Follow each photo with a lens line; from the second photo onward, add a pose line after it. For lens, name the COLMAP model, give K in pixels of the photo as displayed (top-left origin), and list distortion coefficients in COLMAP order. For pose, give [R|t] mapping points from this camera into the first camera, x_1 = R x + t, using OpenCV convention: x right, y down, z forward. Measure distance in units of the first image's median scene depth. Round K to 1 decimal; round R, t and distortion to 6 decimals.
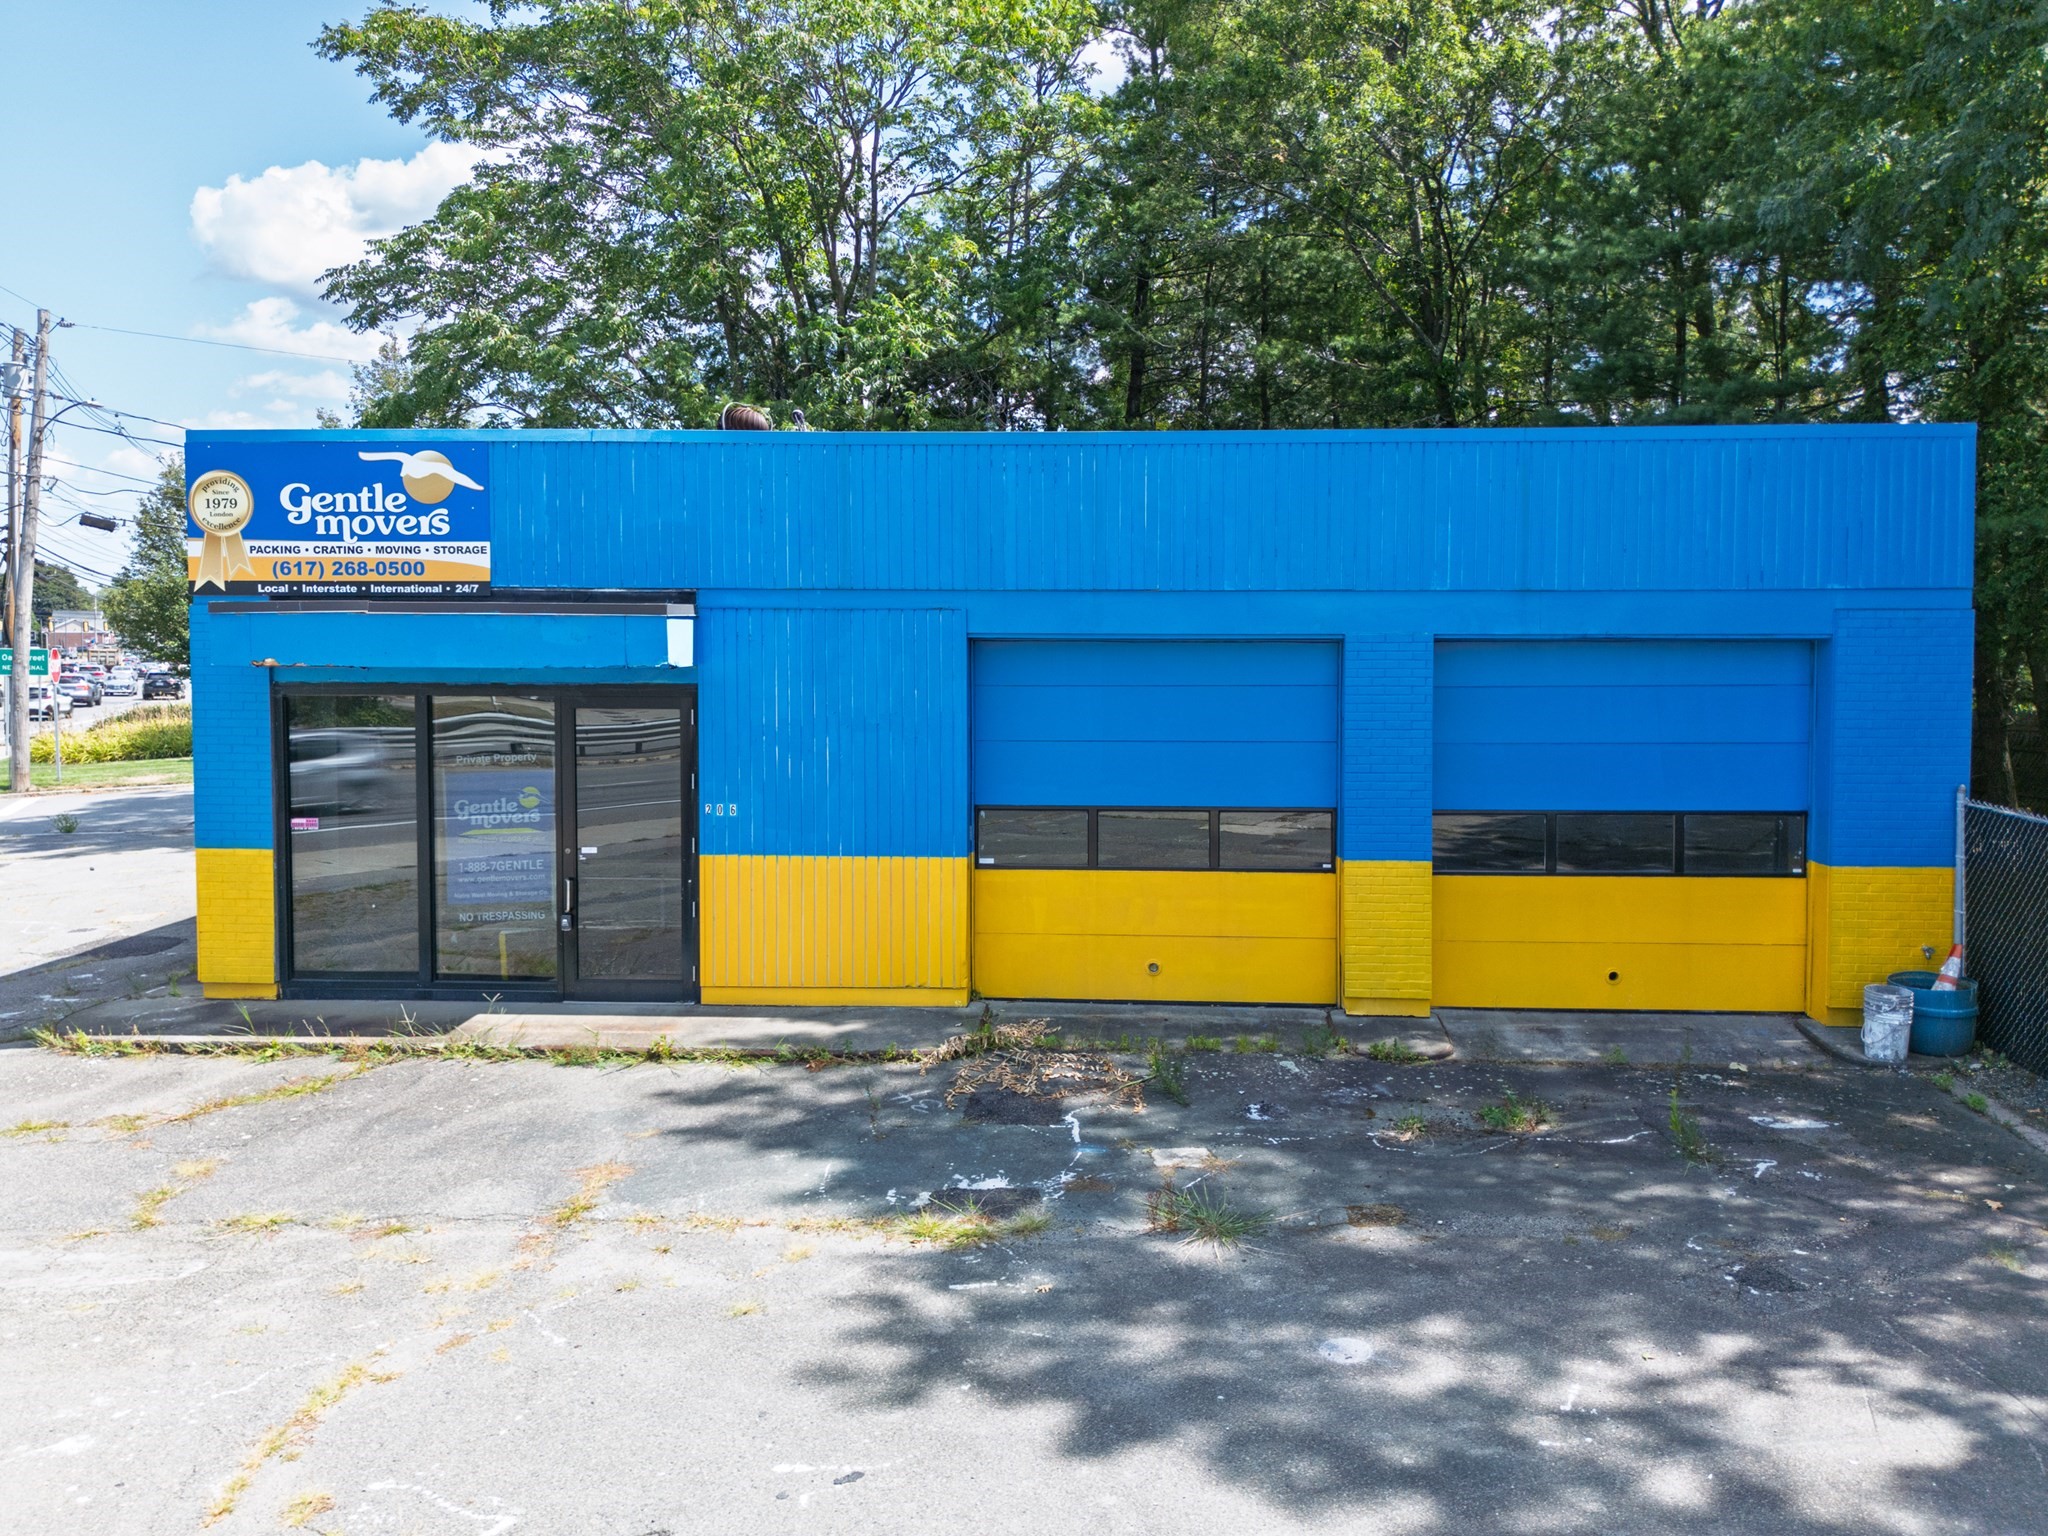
lens RADIAL K [[1440.8, 0, 1065.7], [0, 1440.8, 753.7], [0, 0, 1]] dist [0.046344, -0.024859]
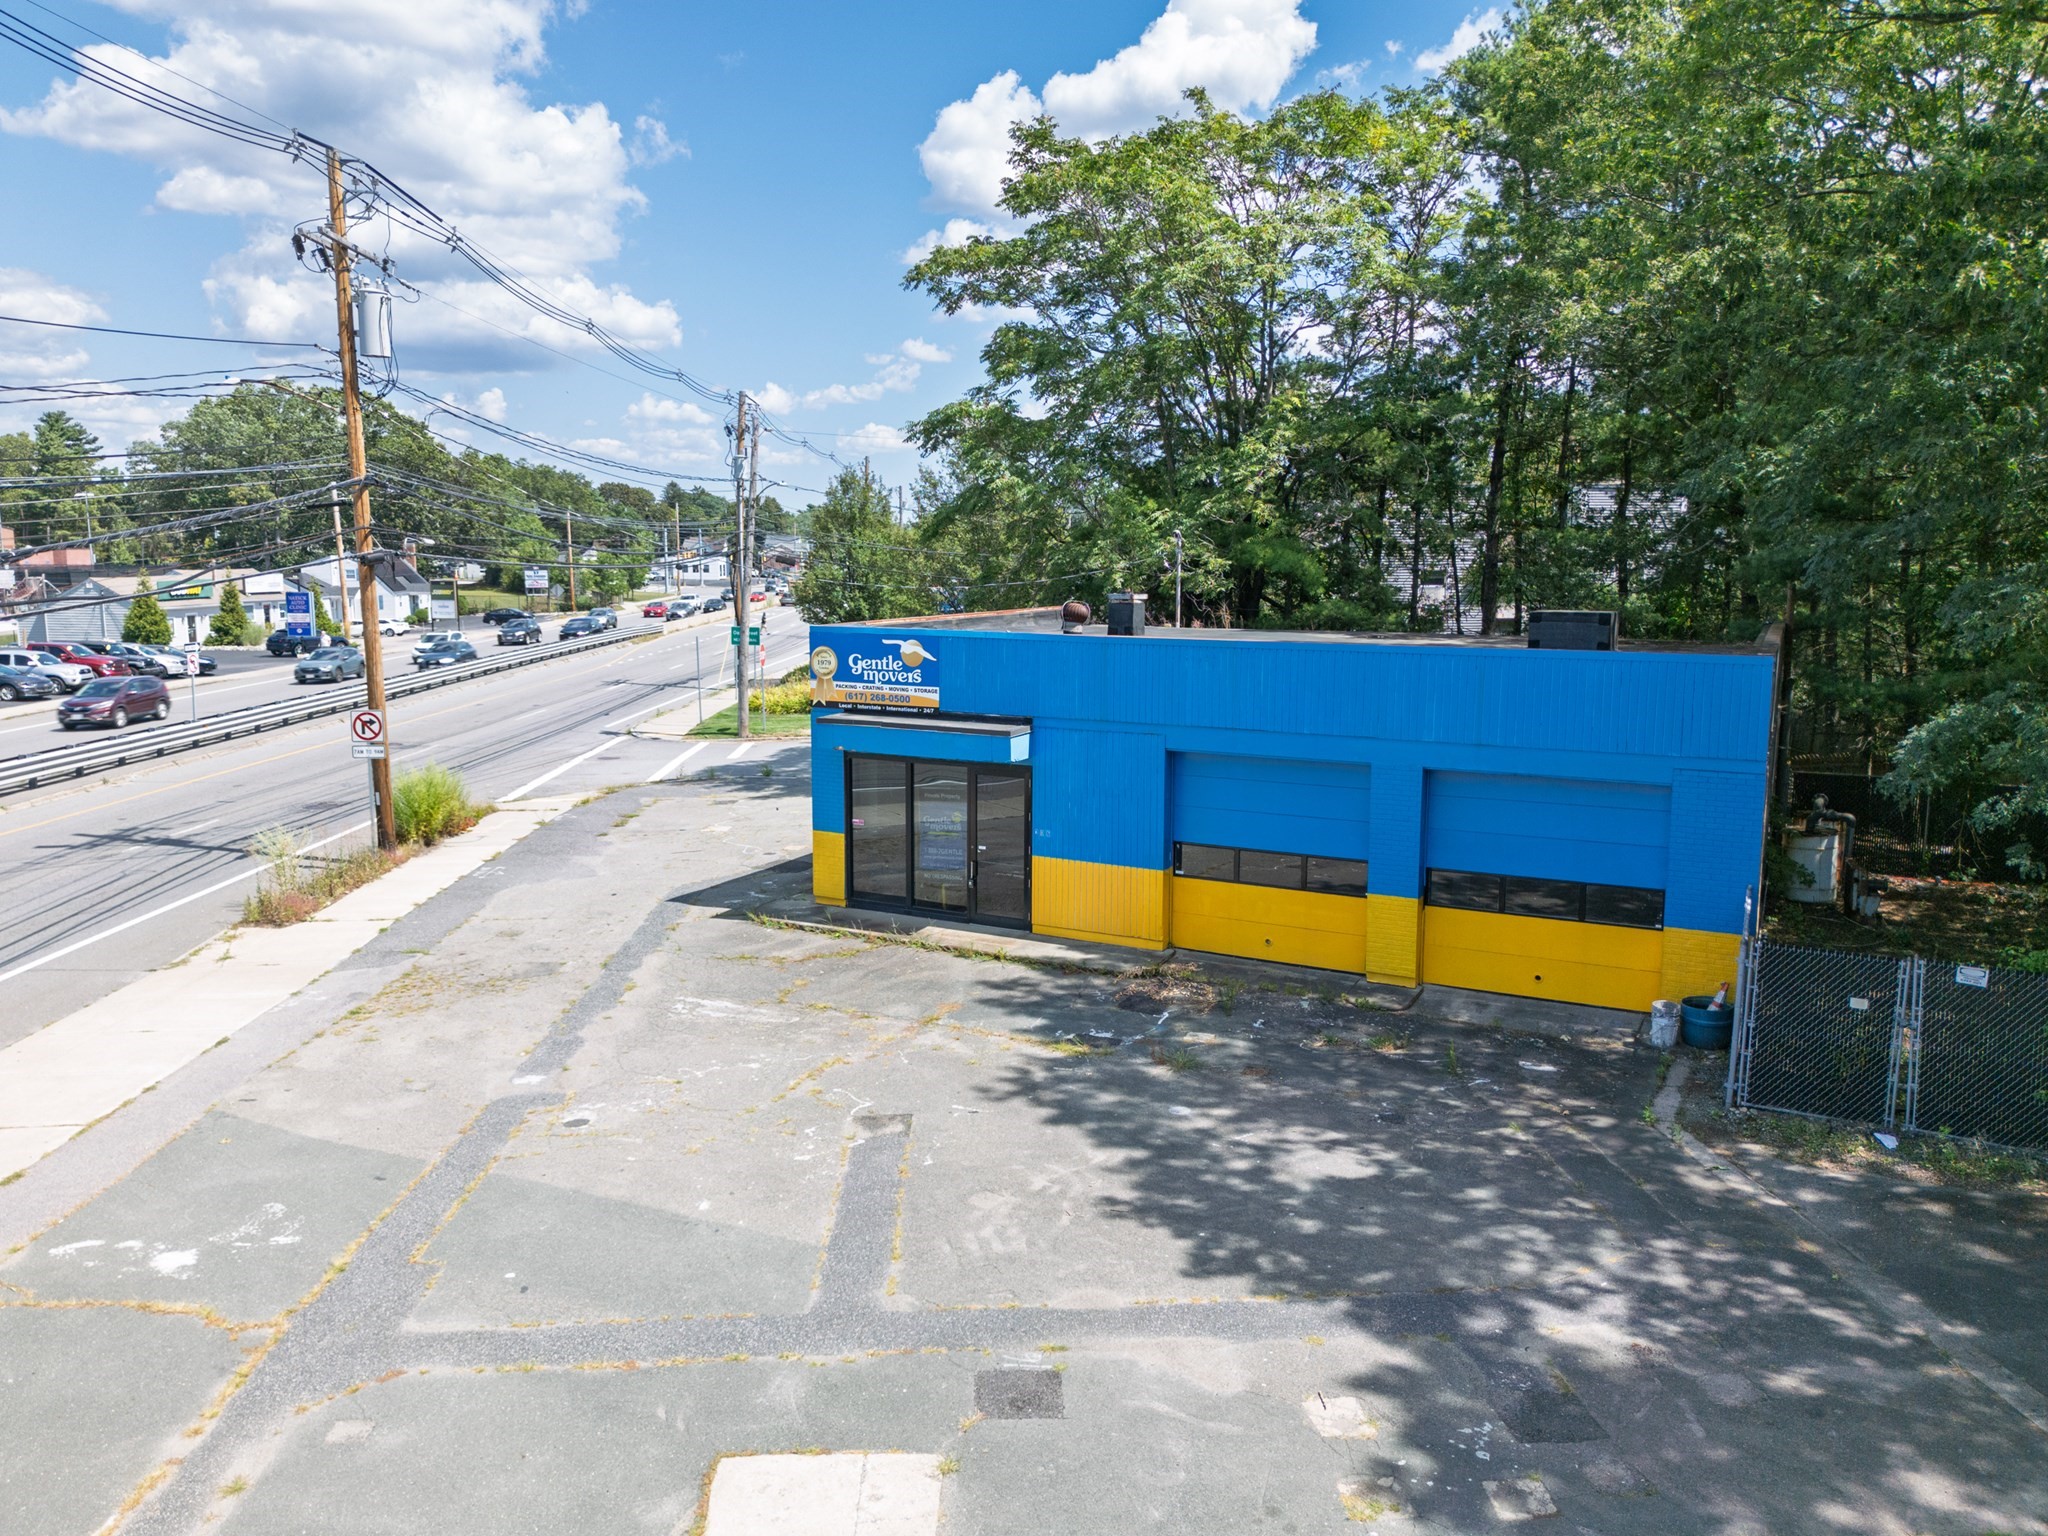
lens RADIAL K [[1440.8, 0, 1010.2], [0, 1440.8, 769.2], [0, 0, 1]] dist [0.046344, -0.024859]
pose [[0.905088, 0.059837, -0.420992, 0.532557], [-0.023653, 0.995601, 0.090657, -0.222576], [0.424565, -0.072095, 0.902522, -0.743587]]
